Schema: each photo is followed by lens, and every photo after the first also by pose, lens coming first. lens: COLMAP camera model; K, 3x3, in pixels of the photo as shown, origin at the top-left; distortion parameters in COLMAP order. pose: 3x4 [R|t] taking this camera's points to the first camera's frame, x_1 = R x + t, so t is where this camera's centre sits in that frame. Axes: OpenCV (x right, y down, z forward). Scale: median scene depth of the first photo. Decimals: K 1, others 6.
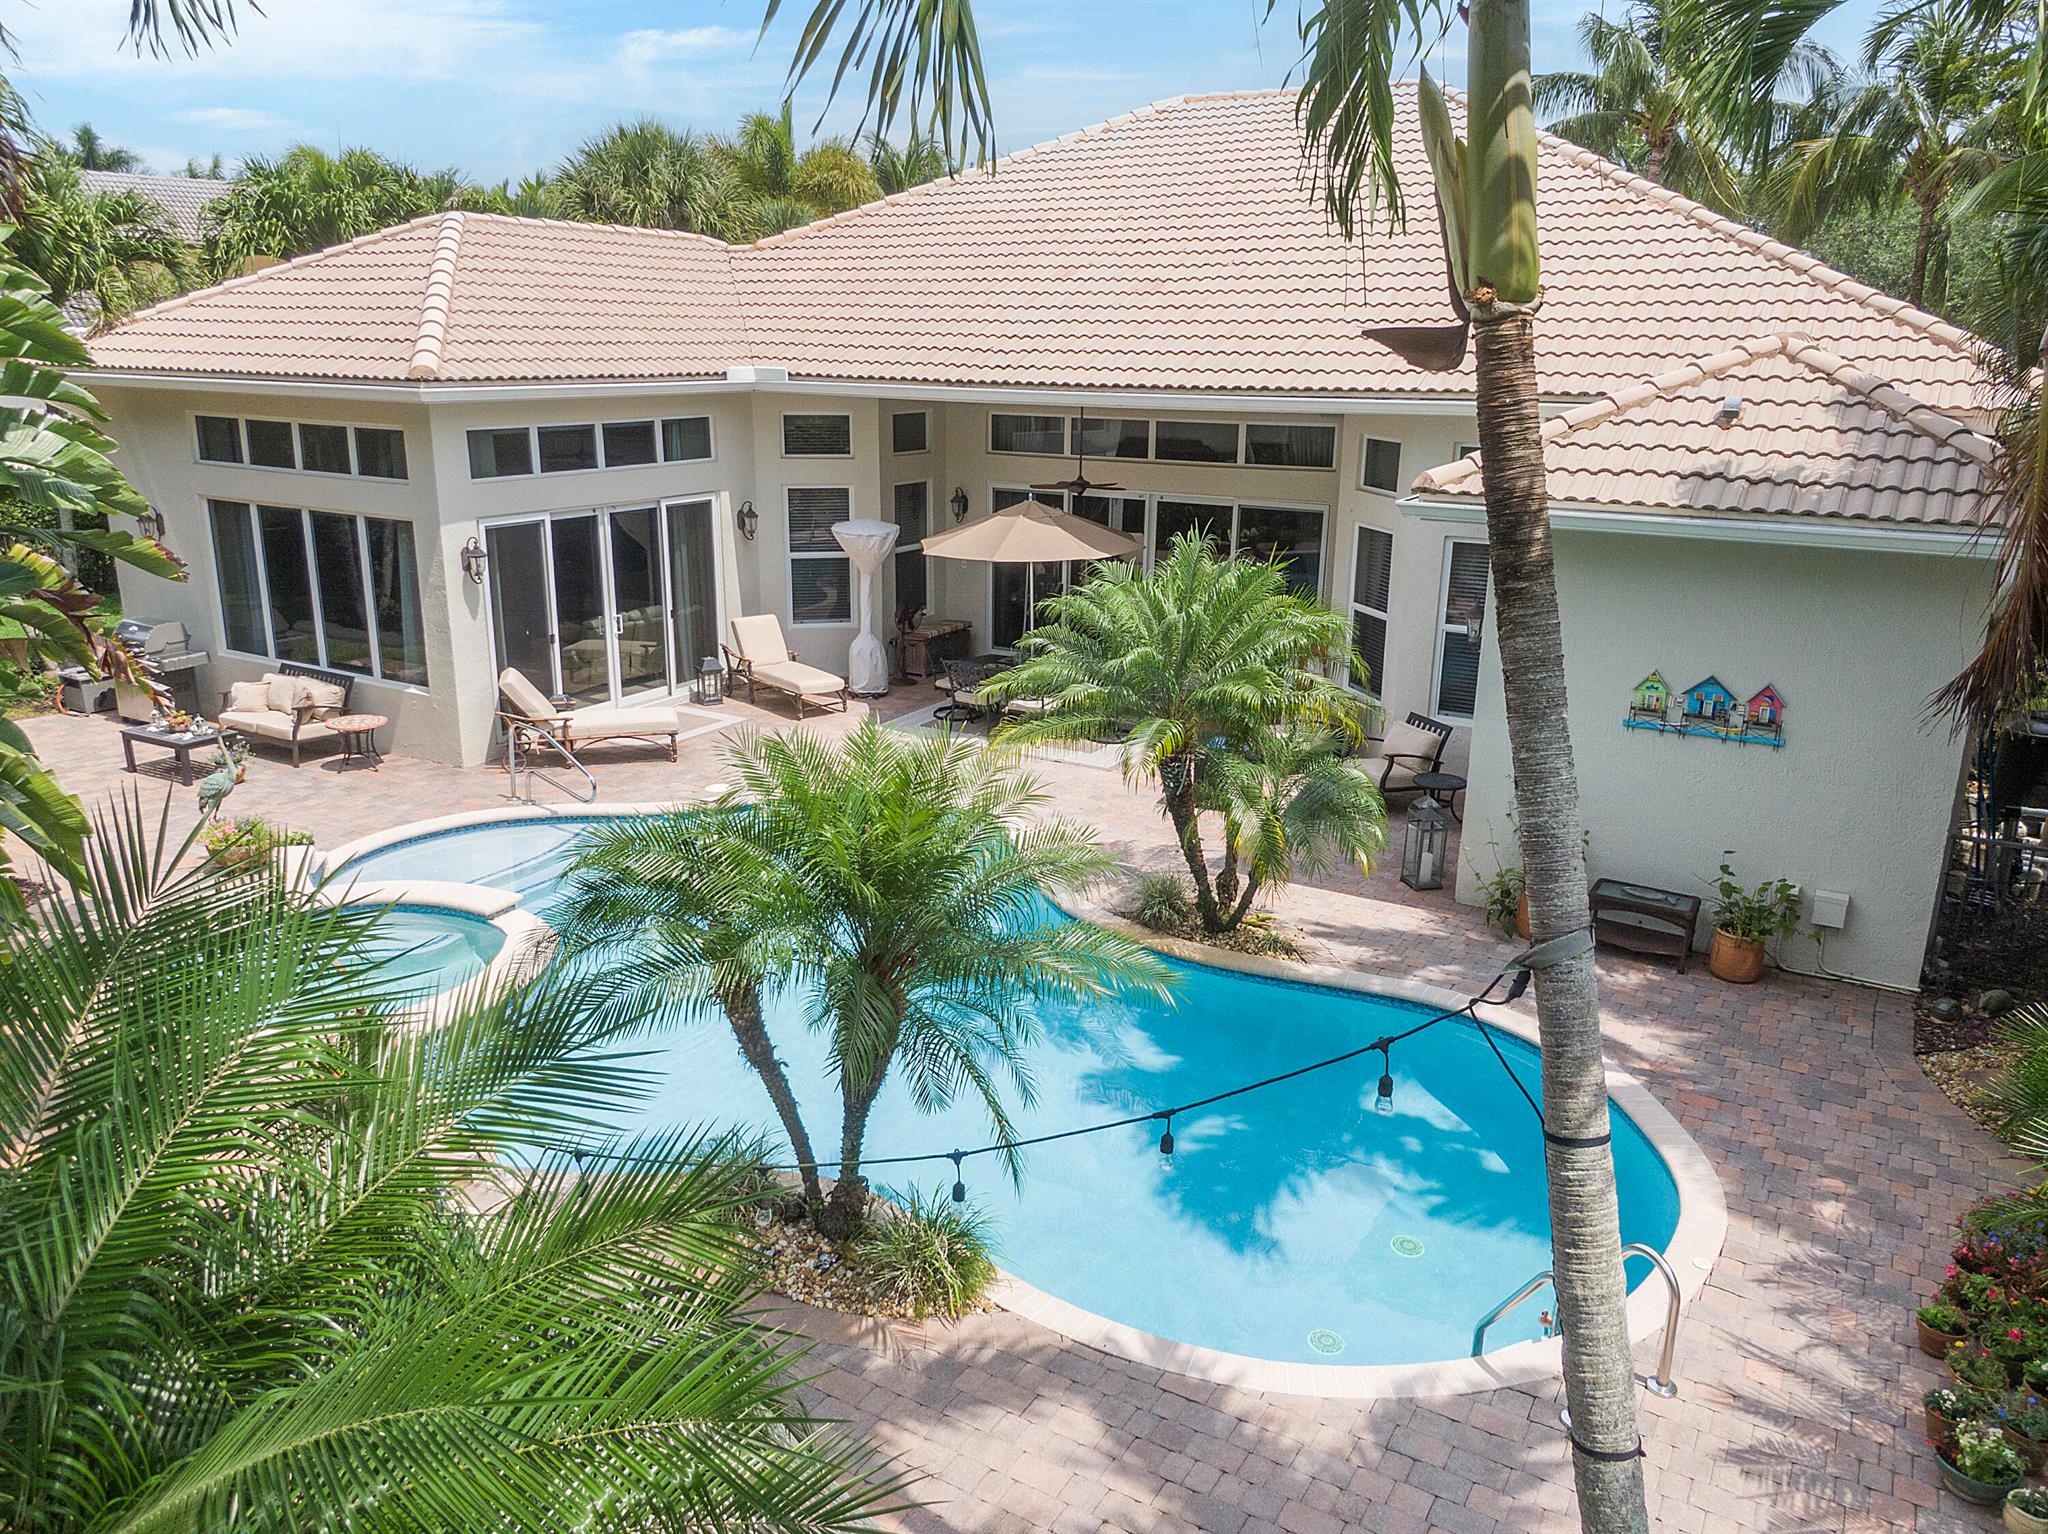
lens RADIAL K [[1483.2, 0, 1024.0], [0, 1483.2, 767.0], [0, 0, 1]] dist [-0.001499, -0.000387]
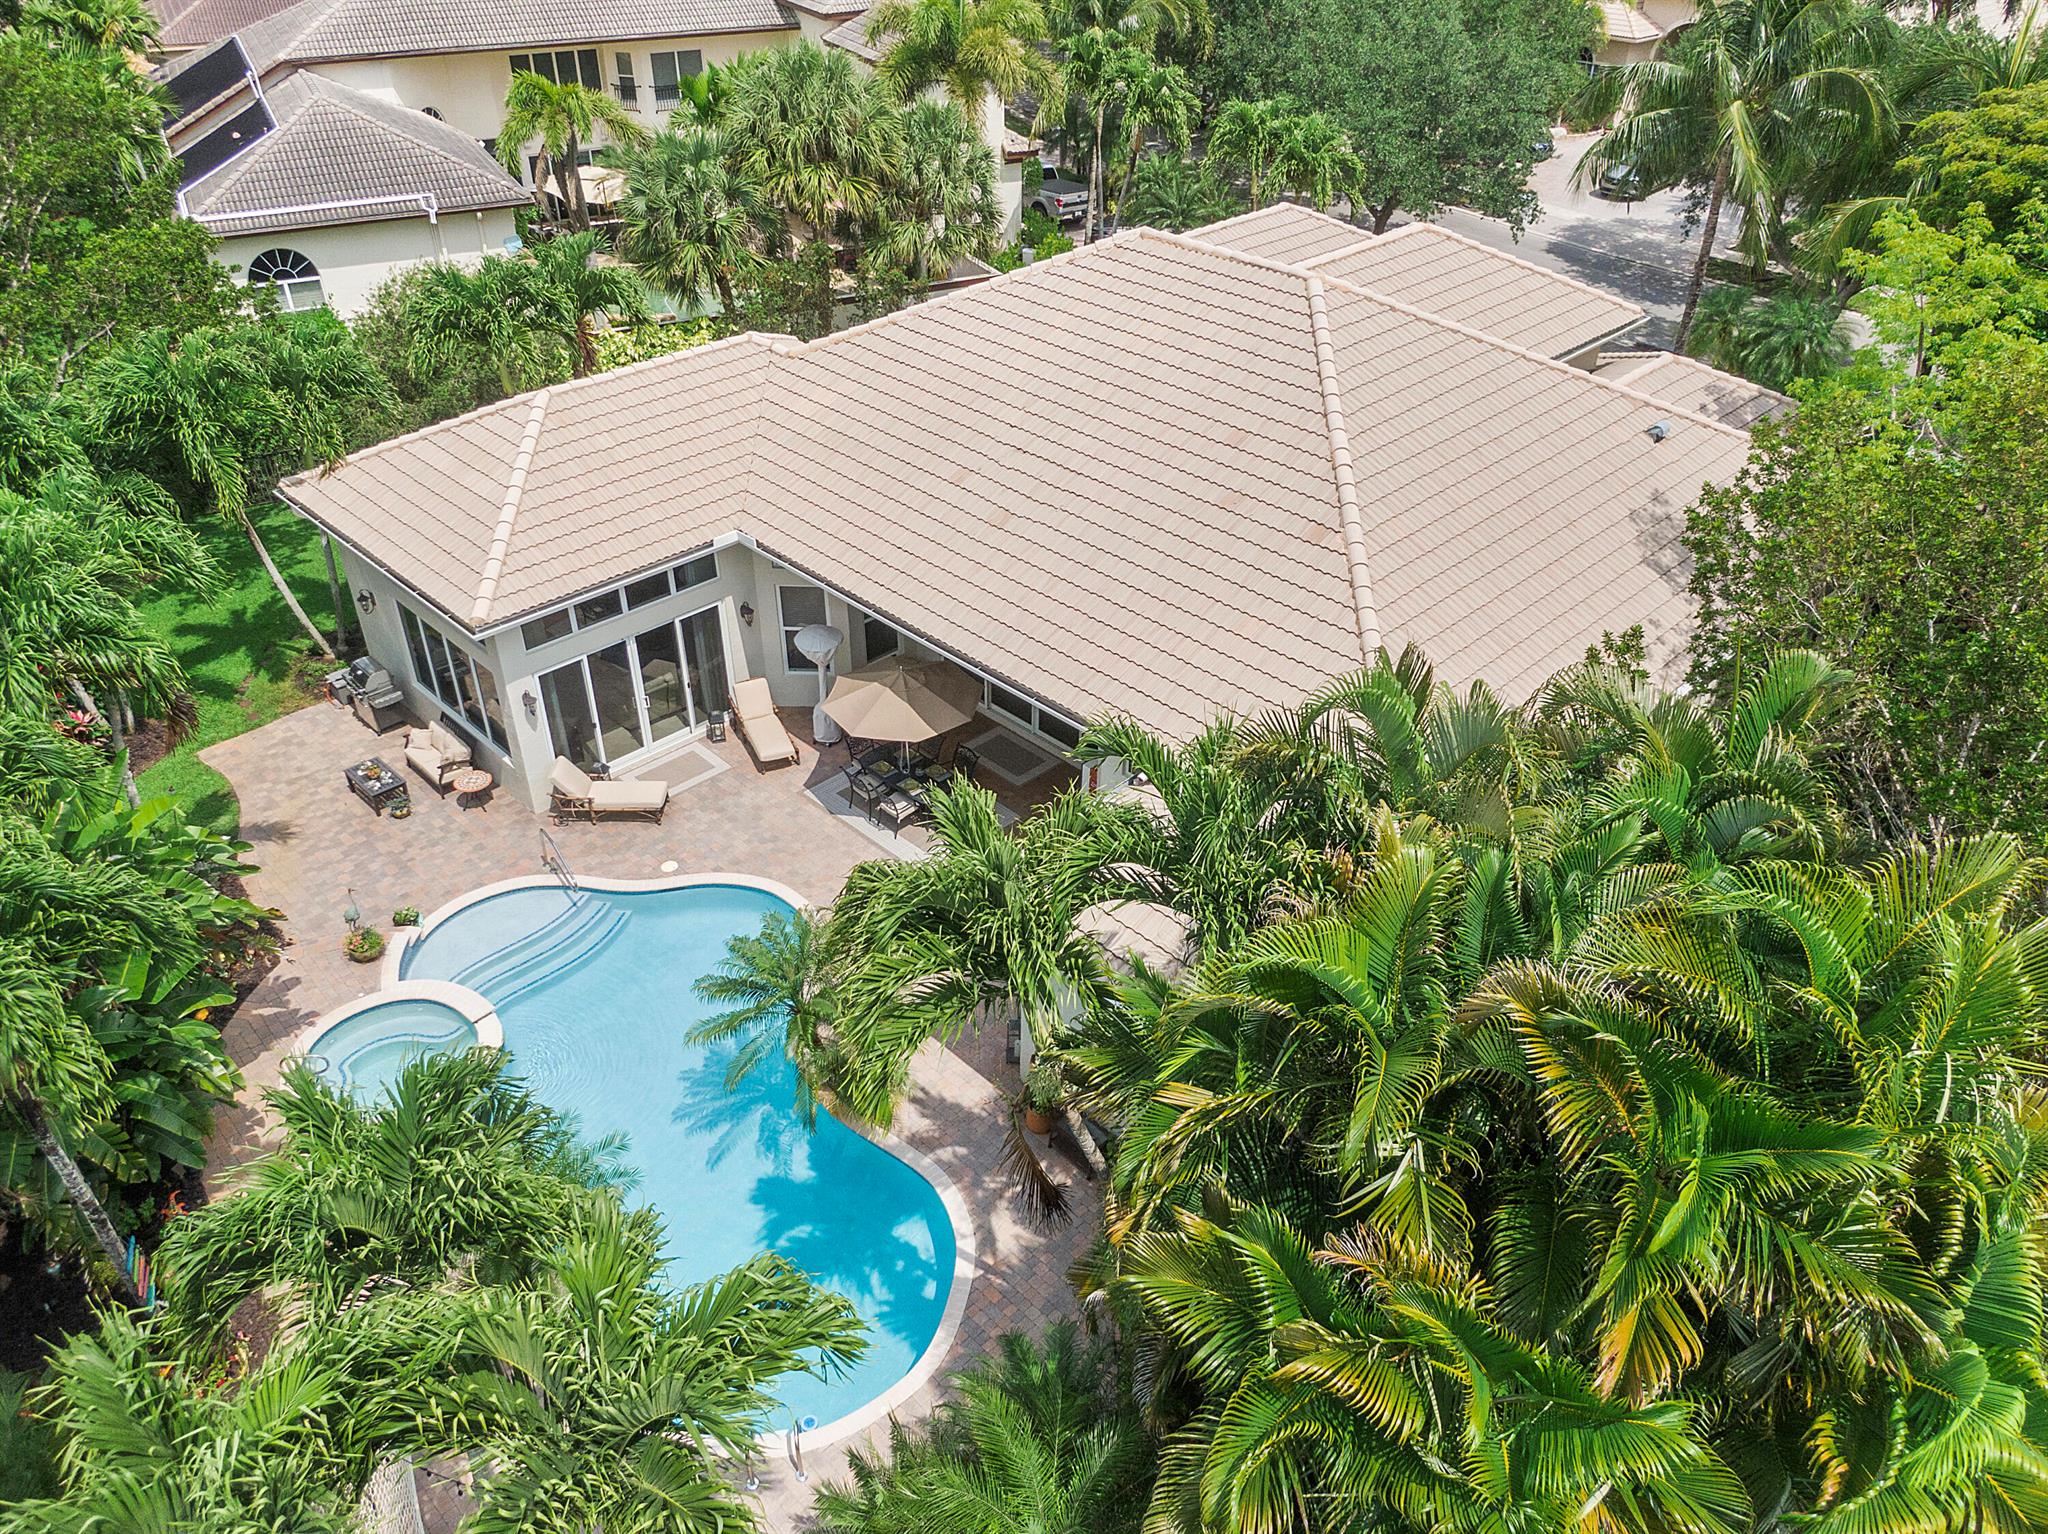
lens RADIAL K [[1483.2, 0, 1024.0], [0, 1483.2, 767.0], [0, 0, 1]] dist [-0.001499, -0.000387]
pose [[0.967443, 0.142305, -0.209291, 0.420209], [-0.070160, 0.945337, 0.318459, -0.544811], [0.243168, -0.293407, 0.924544, -0.303539]]
